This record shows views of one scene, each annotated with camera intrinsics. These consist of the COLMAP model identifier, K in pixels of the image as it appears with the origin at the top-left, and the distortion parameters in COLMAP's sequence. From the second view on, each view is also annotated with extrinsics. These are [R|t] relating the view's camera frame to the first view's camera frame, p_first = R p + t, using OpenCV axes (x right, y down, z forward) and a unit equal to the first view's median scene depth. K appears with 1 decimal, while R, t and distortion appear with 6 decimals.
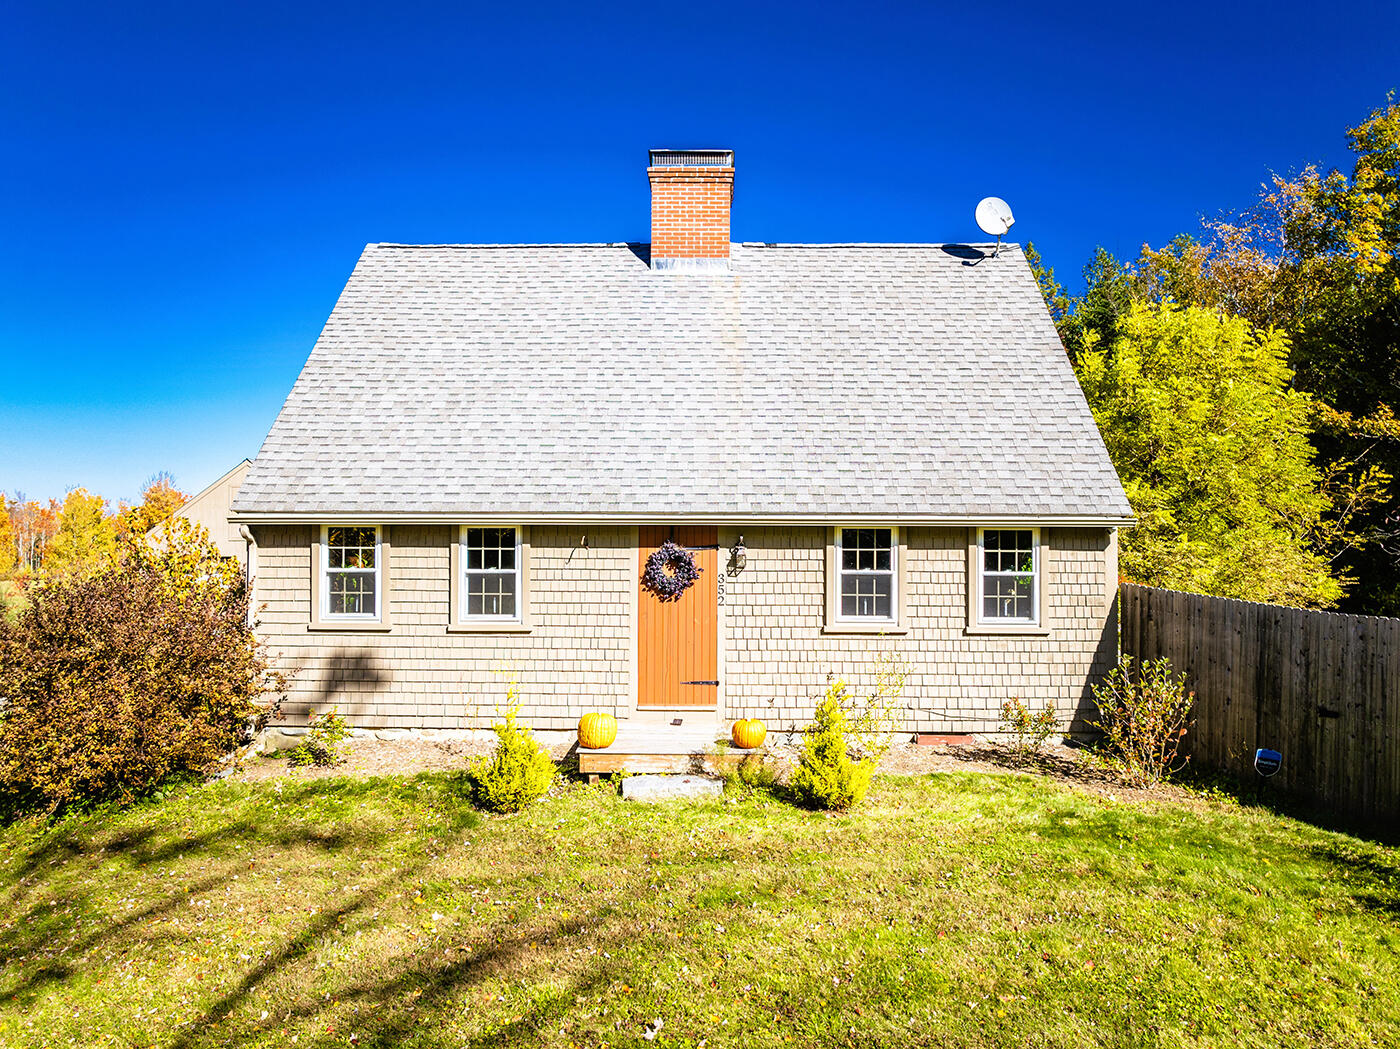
lens RADIAL K [[1001.1, 0, 701.8], [0, 1001.1, 521.4], [0, 0, 1]] dist [-0.030917, 0.008982]
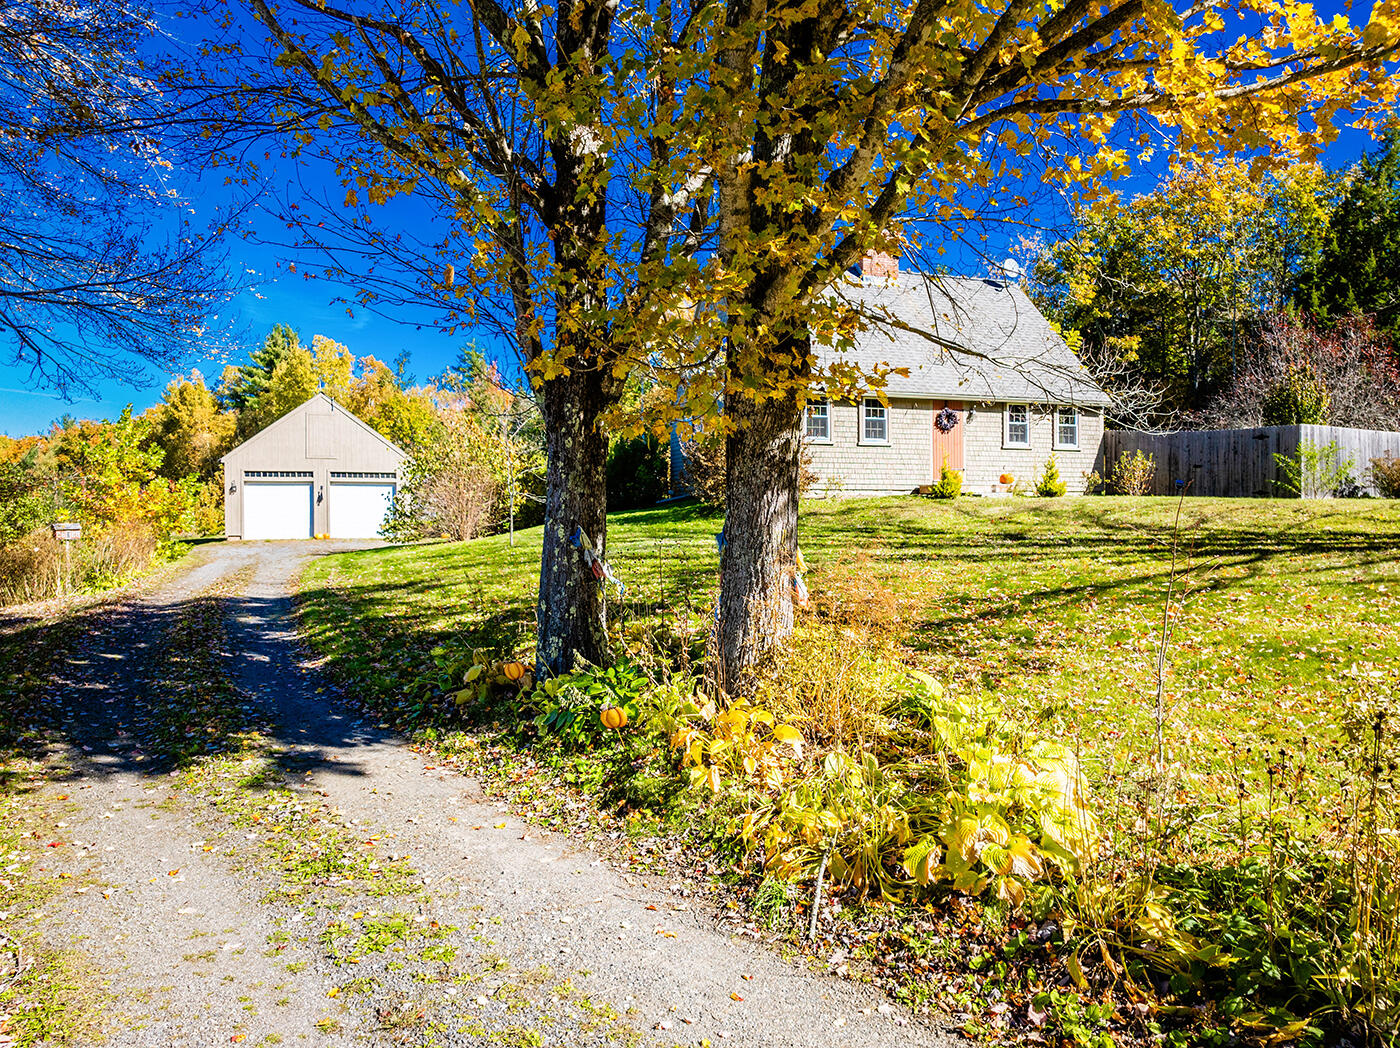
lens RADIAL K [[1001.1, 0, 706.6], [0, 1001.1, 521.2], [0, 0, 1]] dist [-0.030917, 0.008982]
pose [[0.938195, -0.009179, 0.345985, -1.318809], [0.007285, 0.999951, 0.006774, 0.257679], [-0.346030, -0.003835, 0.938215, -0.928233]]
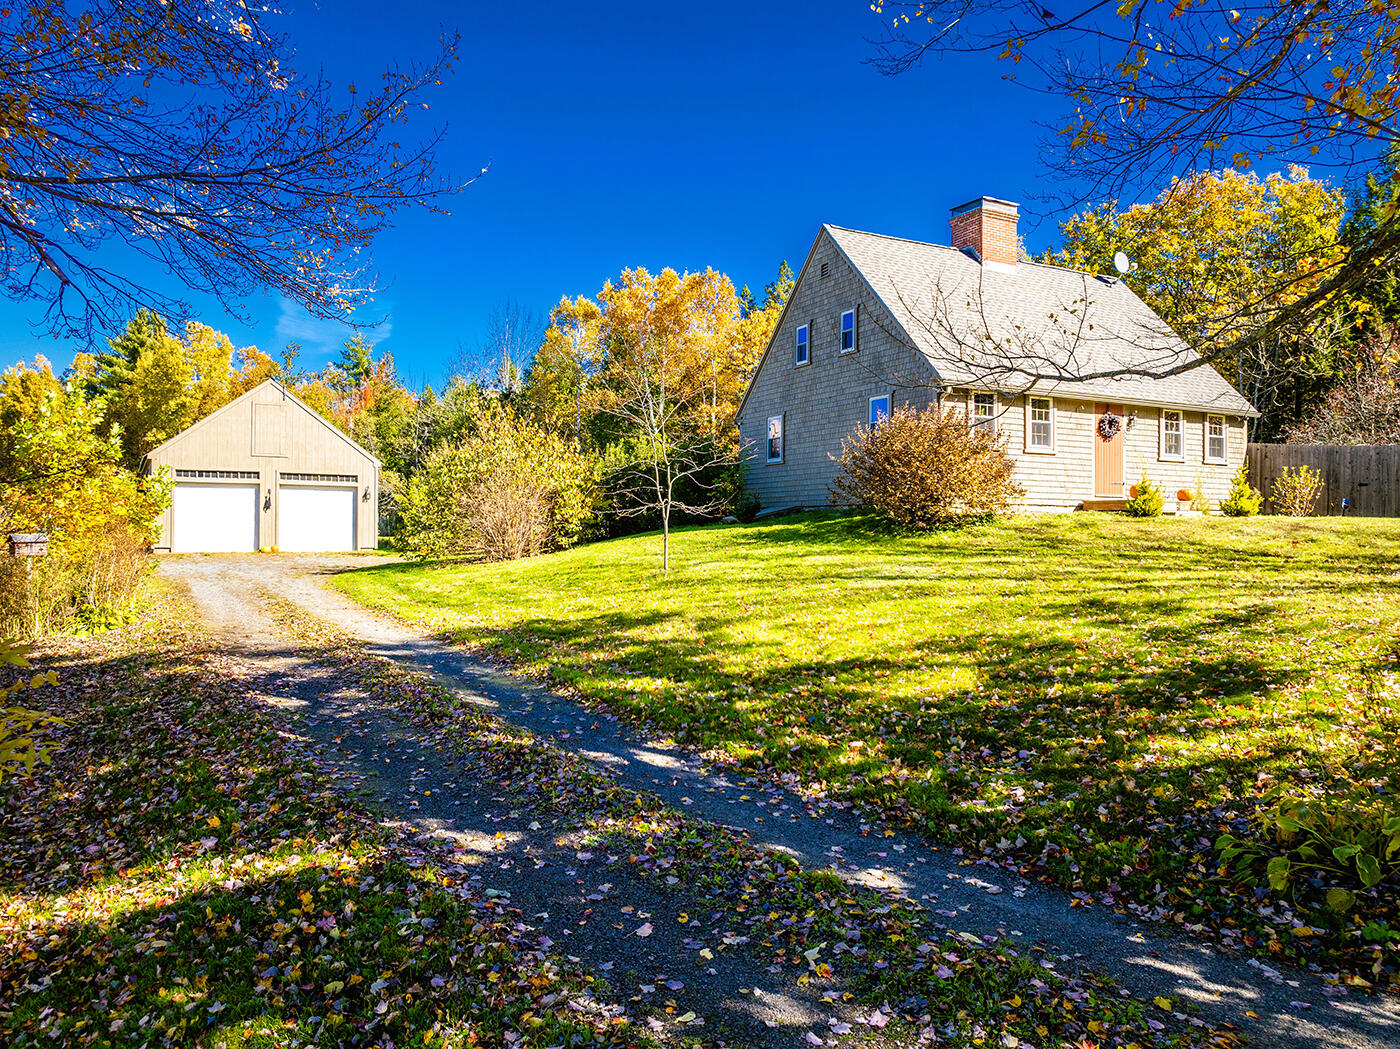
lens RADIAL K [[1001.1, 0, 692.4], [0, 1001.1, 528.1], [0, 0, 1]] dist [-0.030917, 0.008982]
pose [[0.882059, 0.004504, 0.471118, -1.669893], [-0.005738, 0.999983, 0.001184, 0.251529], [-0.471104, -0.003748, 0.882069, -0.341579]]
